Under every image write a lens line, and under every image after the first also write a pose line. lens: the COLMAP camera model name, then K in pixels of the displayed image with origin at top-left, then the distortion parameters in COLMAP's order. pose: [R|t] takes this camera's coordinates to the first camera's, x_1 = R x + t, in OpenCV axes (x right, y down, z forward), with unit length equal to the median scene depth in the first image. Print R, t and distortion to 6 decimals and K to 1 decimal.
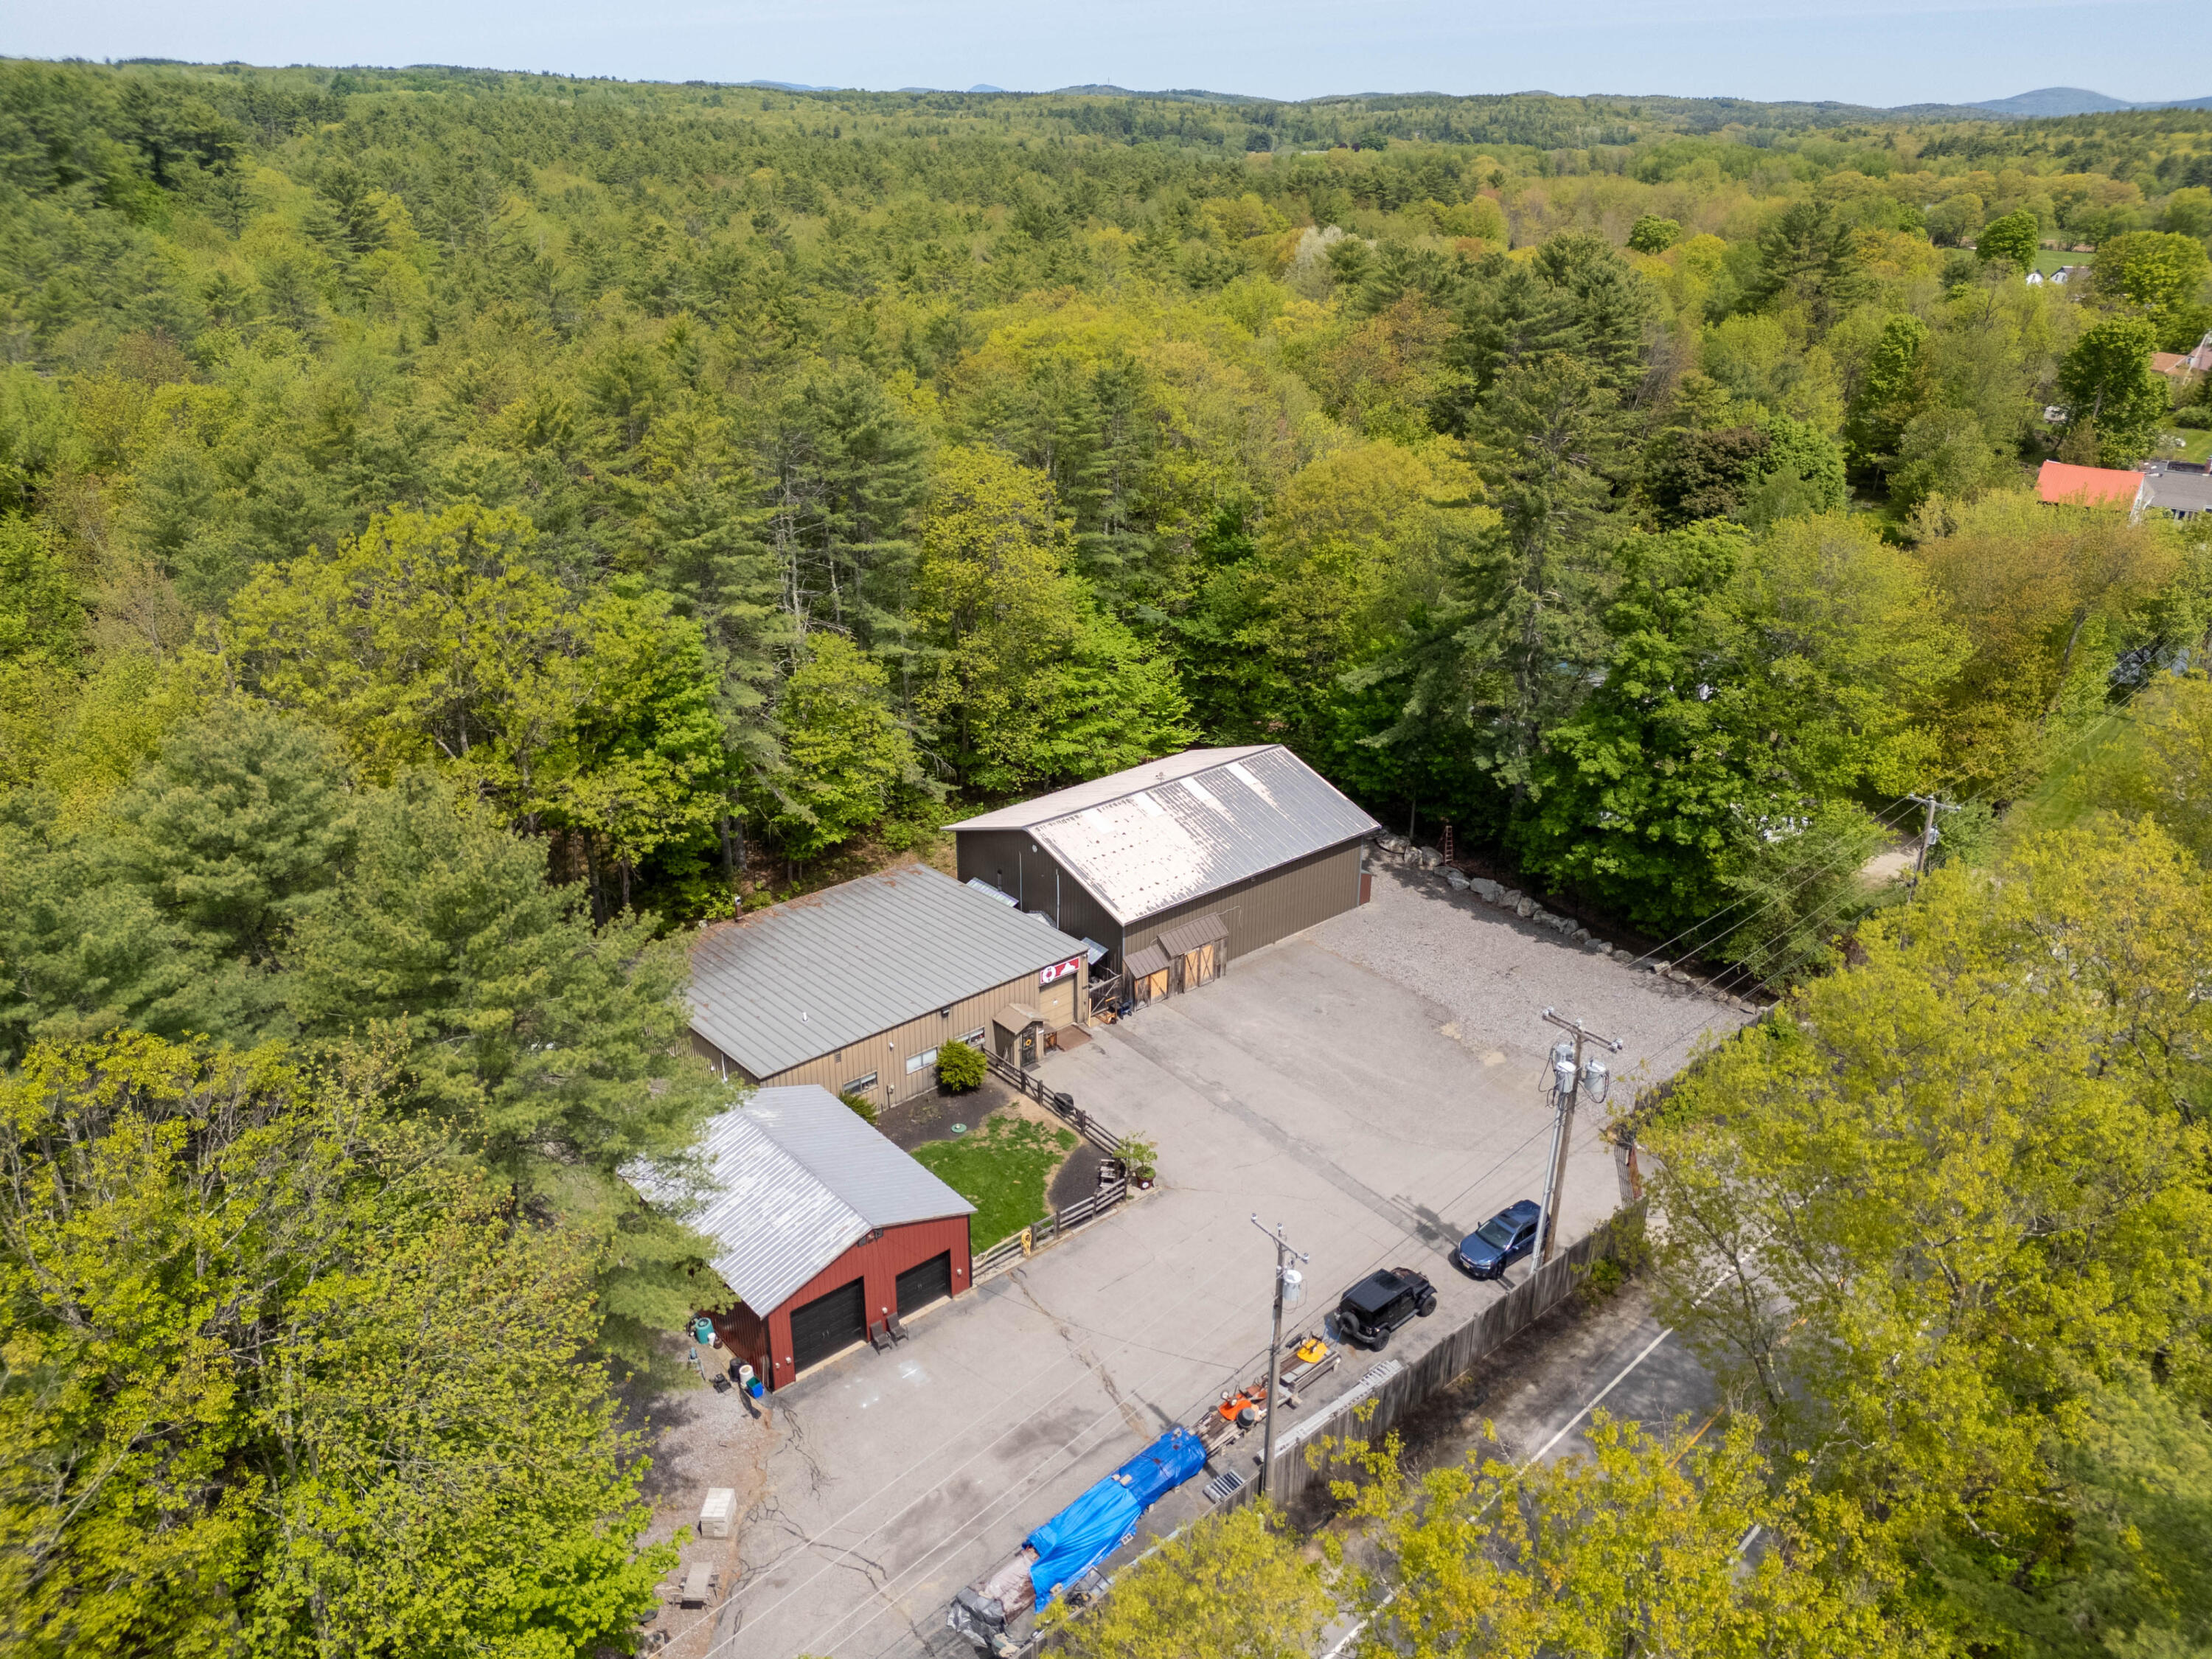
lens RADIAL K [[1559.3, 0, 1112.1], [0, 1559.3, 867.0], [0, 0, 1]] dist [0.072991, -0.148333]
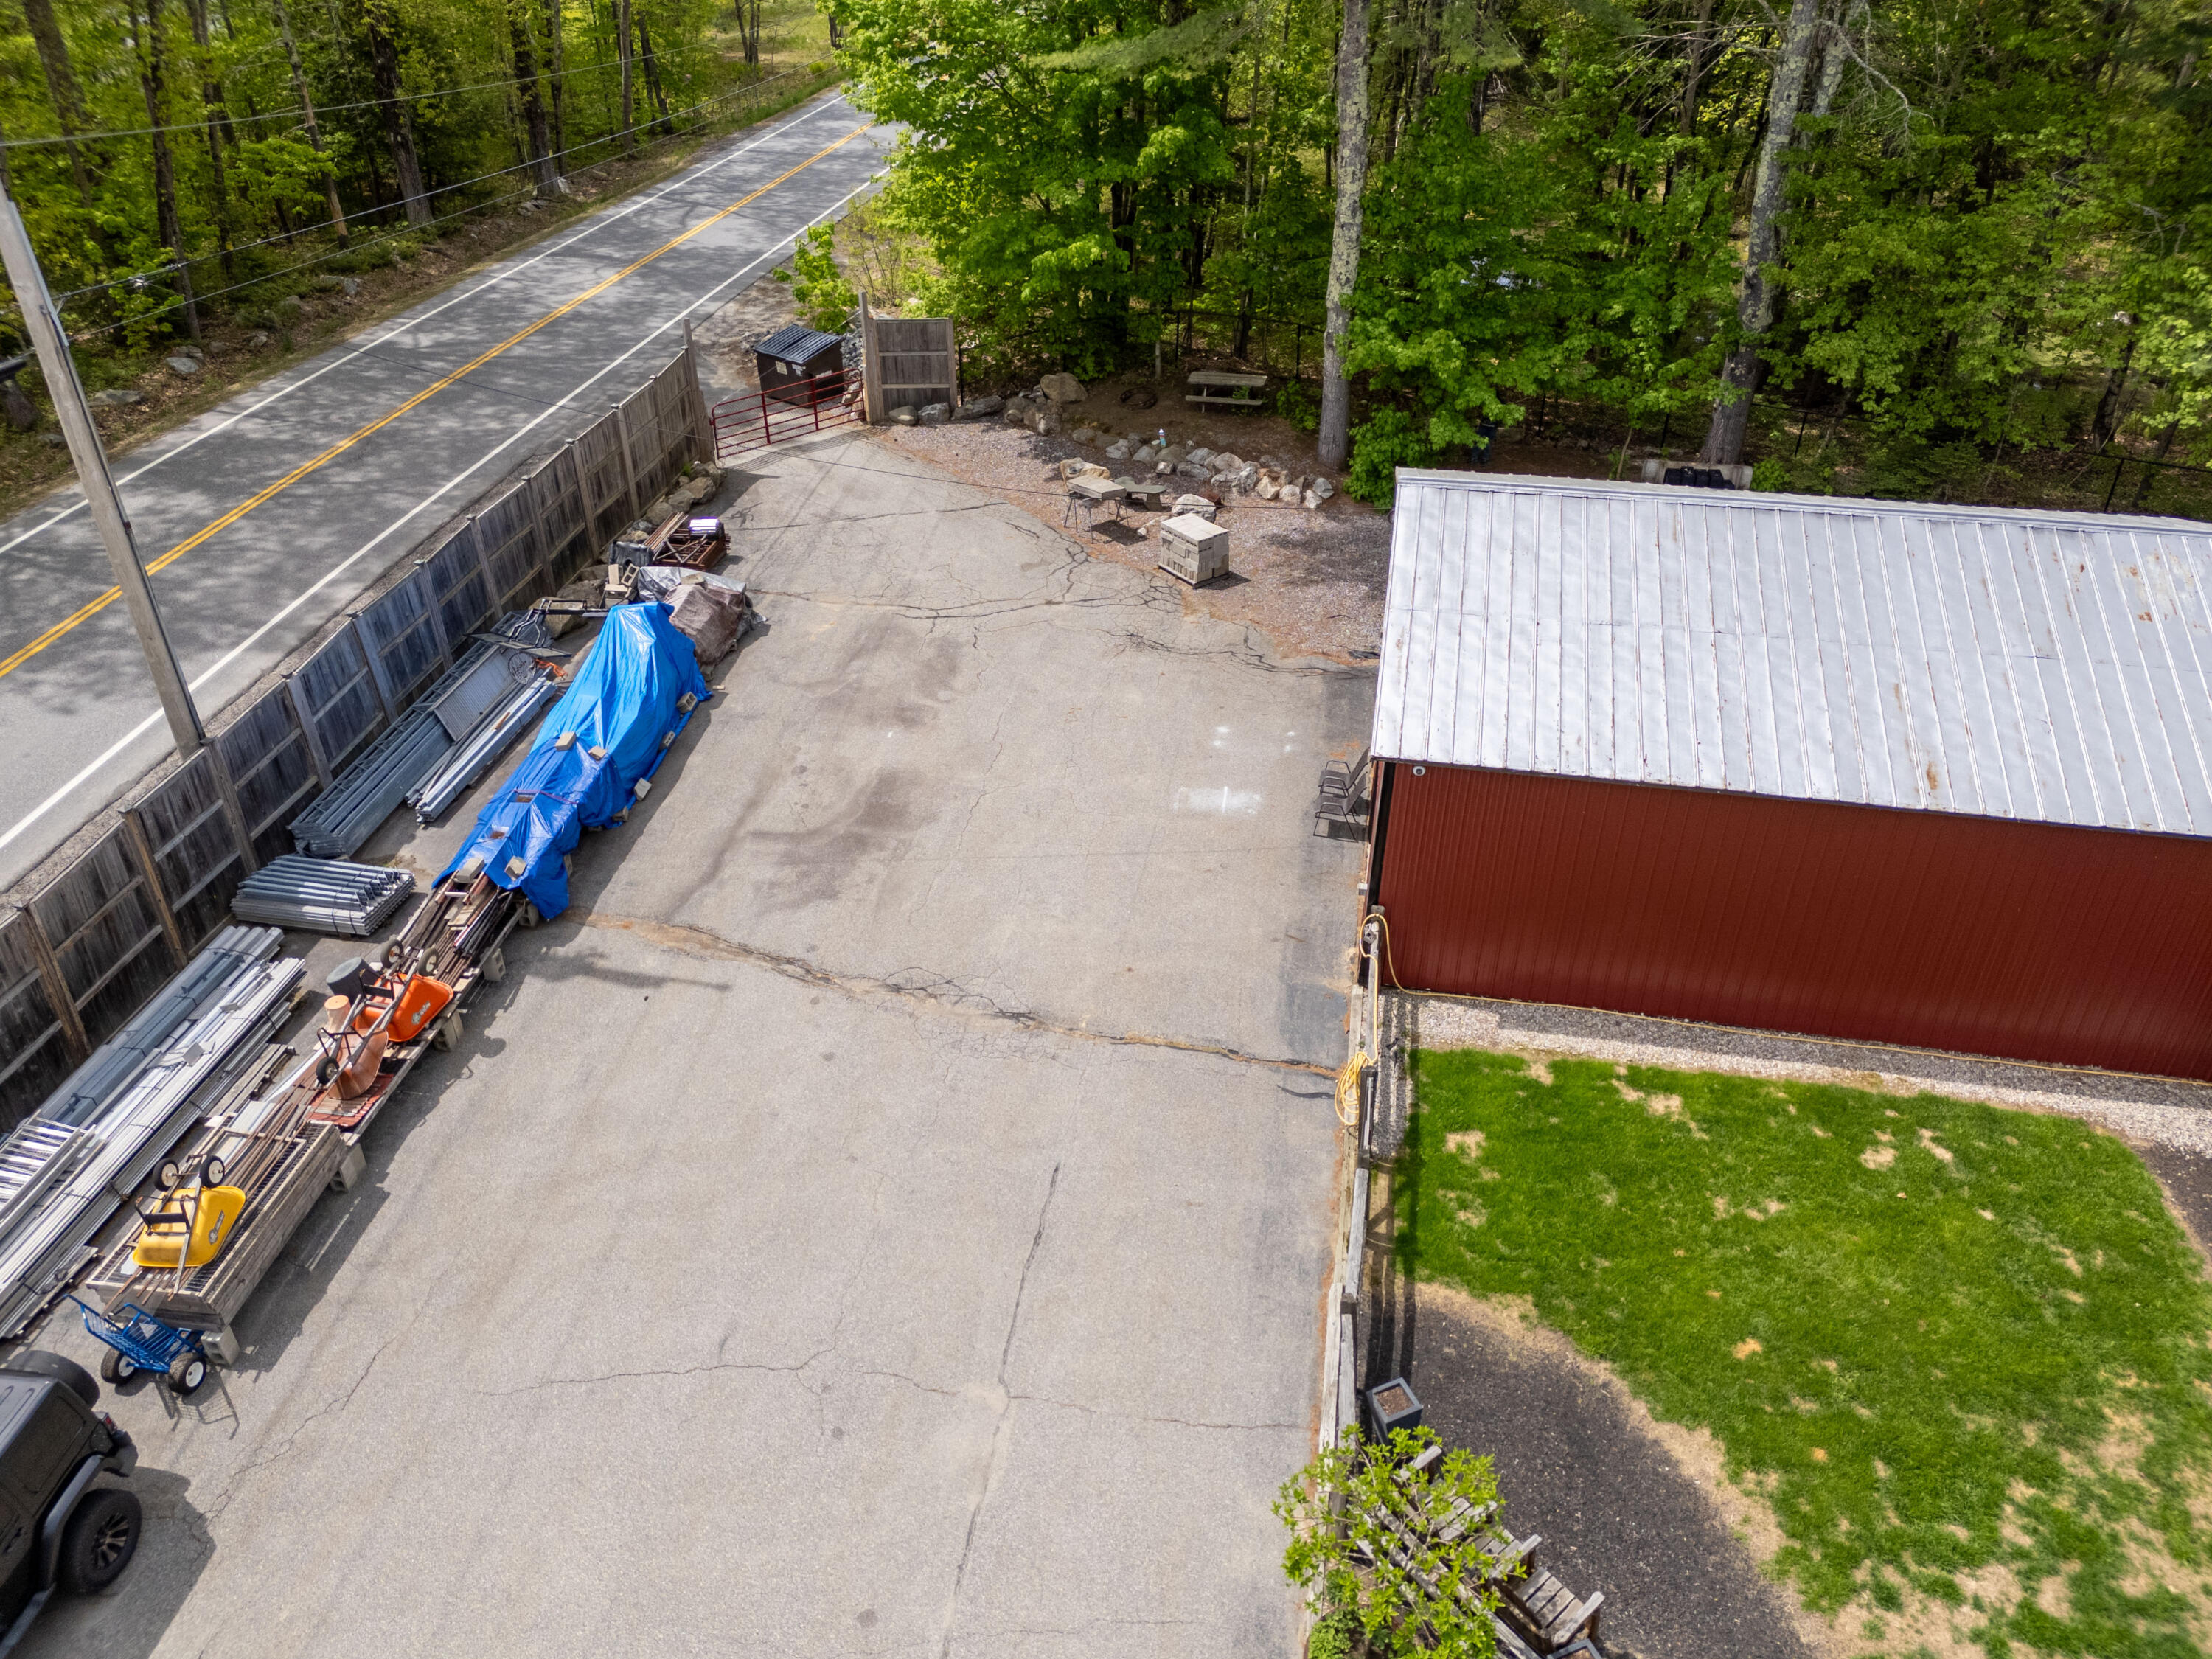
lens RADIAL K [[1628.3, 0, 1115.9], [0, 1628.3, 822.0], [0, 0, 1]] dist [0.074573, -0.070439]
pose [[-0.770554, 0.333885, -0.542925, 0.107087], [-0.287519, 0.578137, 0.763604, -0.000522], [0.568841, 0.744499, -0.349488, 0.907506]]
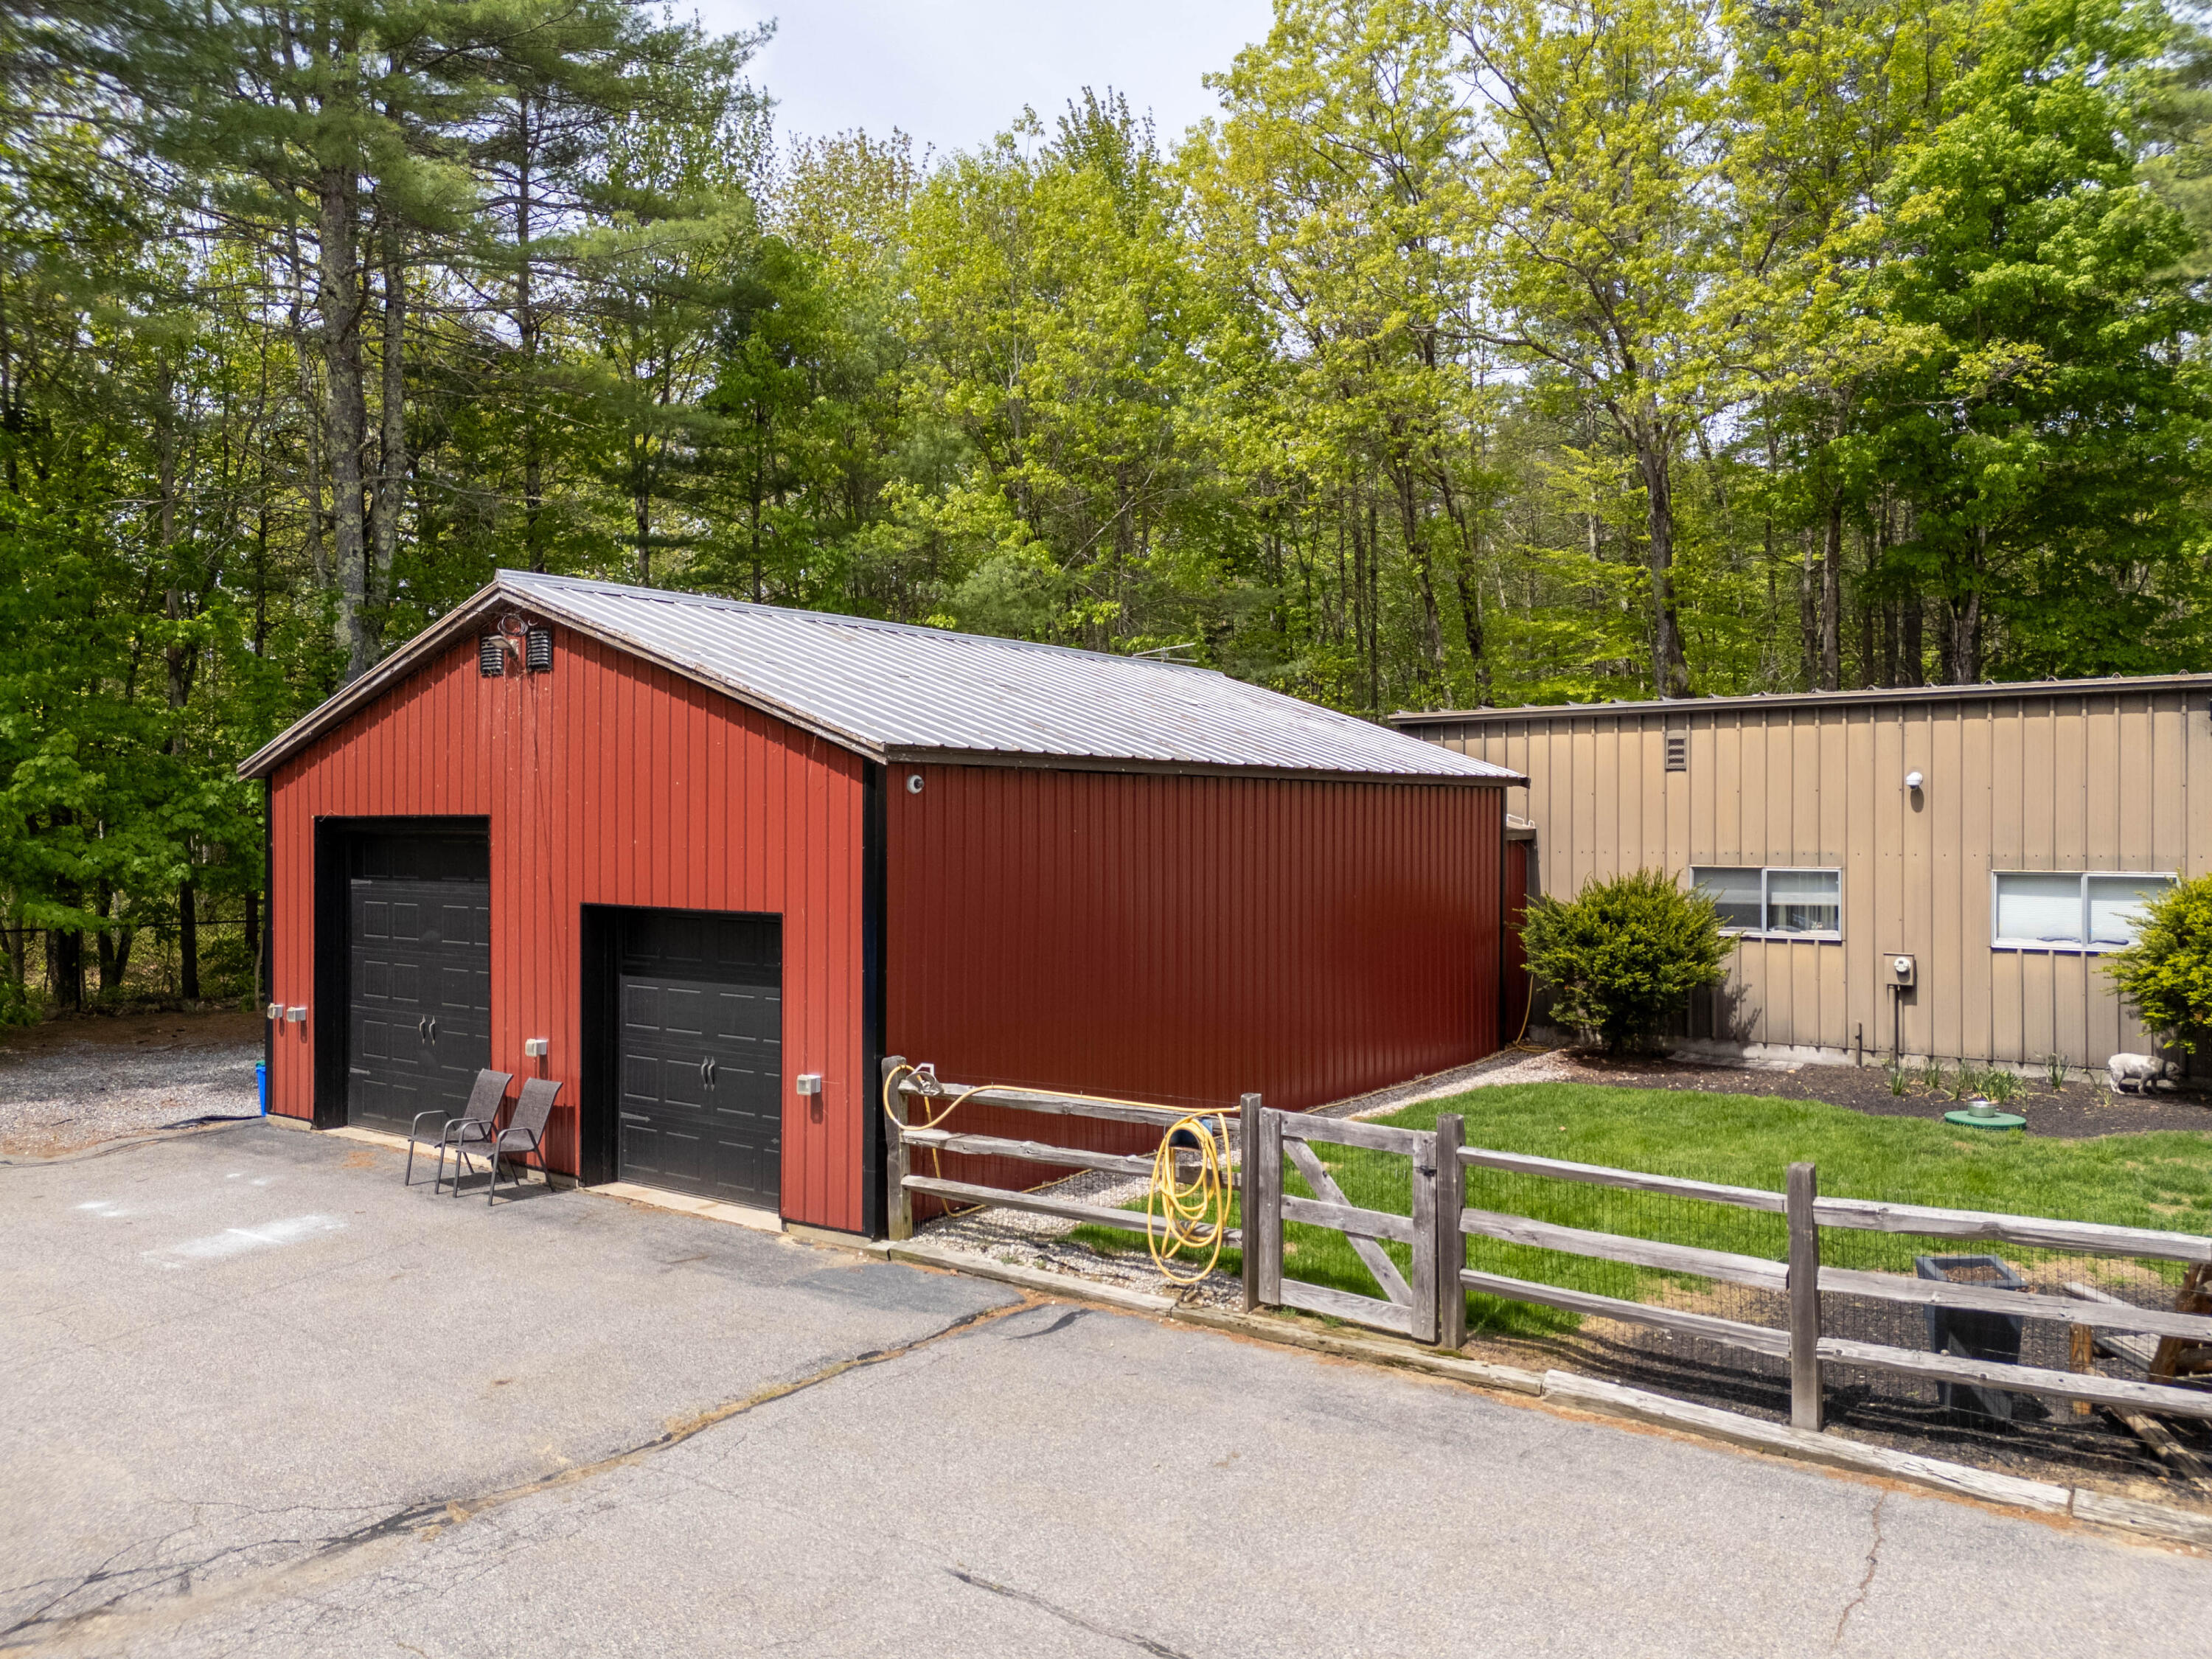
lens RADIAL K [[1628.3, 0, 1115.9], [0, 1628.3, 822.0], [0, 0, 1]] dist [0.074573, -0.070439]
pose [[0.218015, -0.008716, -0.975906, 0.089687], [-0.413043, 0.905165, -0.100357, 0.196910], [0.884231, 0.424971, 0.193740, 0.823034]]
